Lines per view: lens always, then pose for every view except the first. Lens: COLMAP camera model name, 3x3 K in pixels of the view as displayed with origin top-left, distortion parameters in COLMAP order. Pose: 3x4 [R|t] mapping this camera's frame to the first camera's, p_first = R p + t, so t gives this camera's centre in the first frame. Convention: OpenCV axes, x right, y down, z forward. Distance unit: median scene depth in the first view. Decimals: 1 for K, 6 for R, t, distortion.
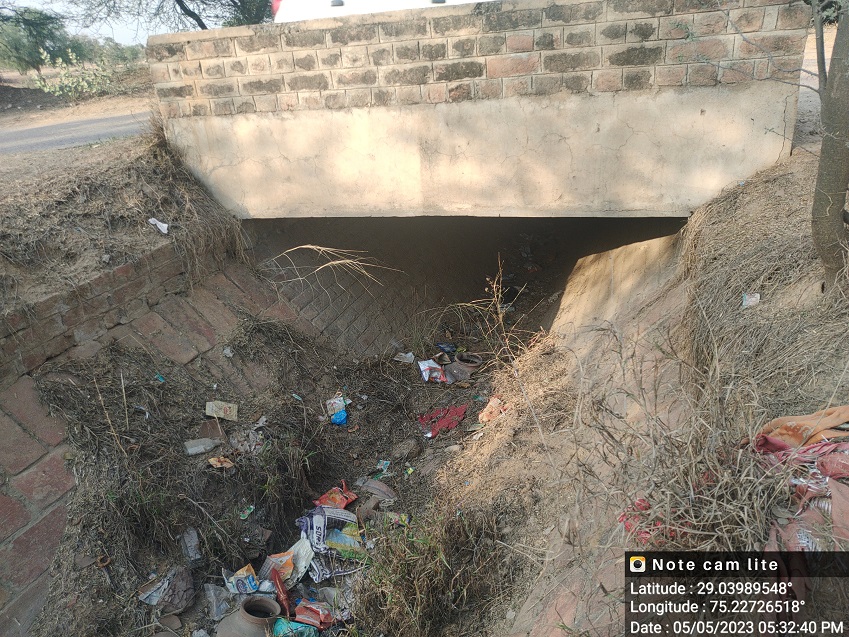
lens RADIAL K [[589.2, 0, 403.6], [0, 589.2, 321.3], [0, 0, 1]] dist [0.022000, -0.068076]
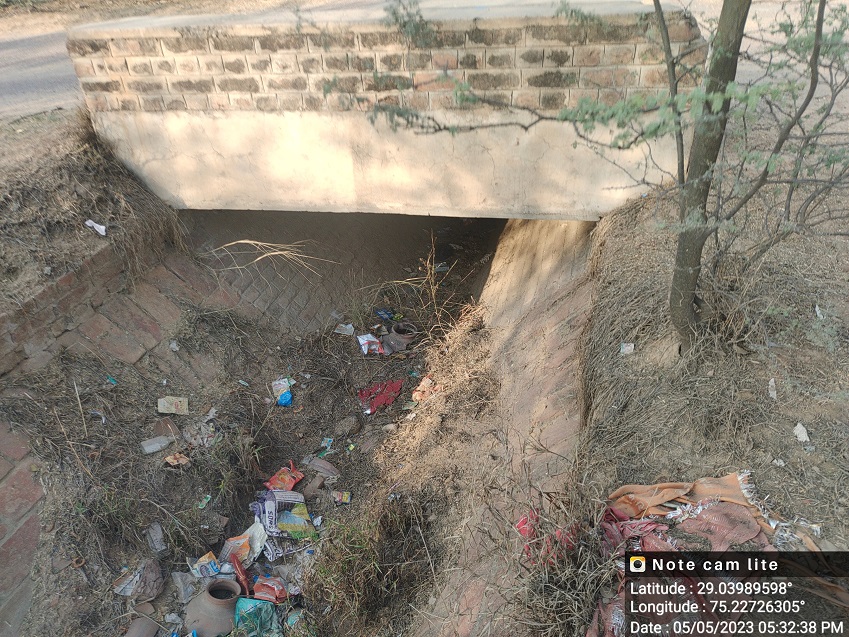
lens RADIAL K [[589.2, 0, 403.6], [0, 589.2, 321.3], [0, 0, 1]] dist [0.022000, -0.068076]
pose [[0.995284, -0.028196, 0.092811, 0.013661], [0.014567, 0.989417, 0.144369, -0.151501], [-0.095900, -0.142337, 0.985162, -0.076686]]
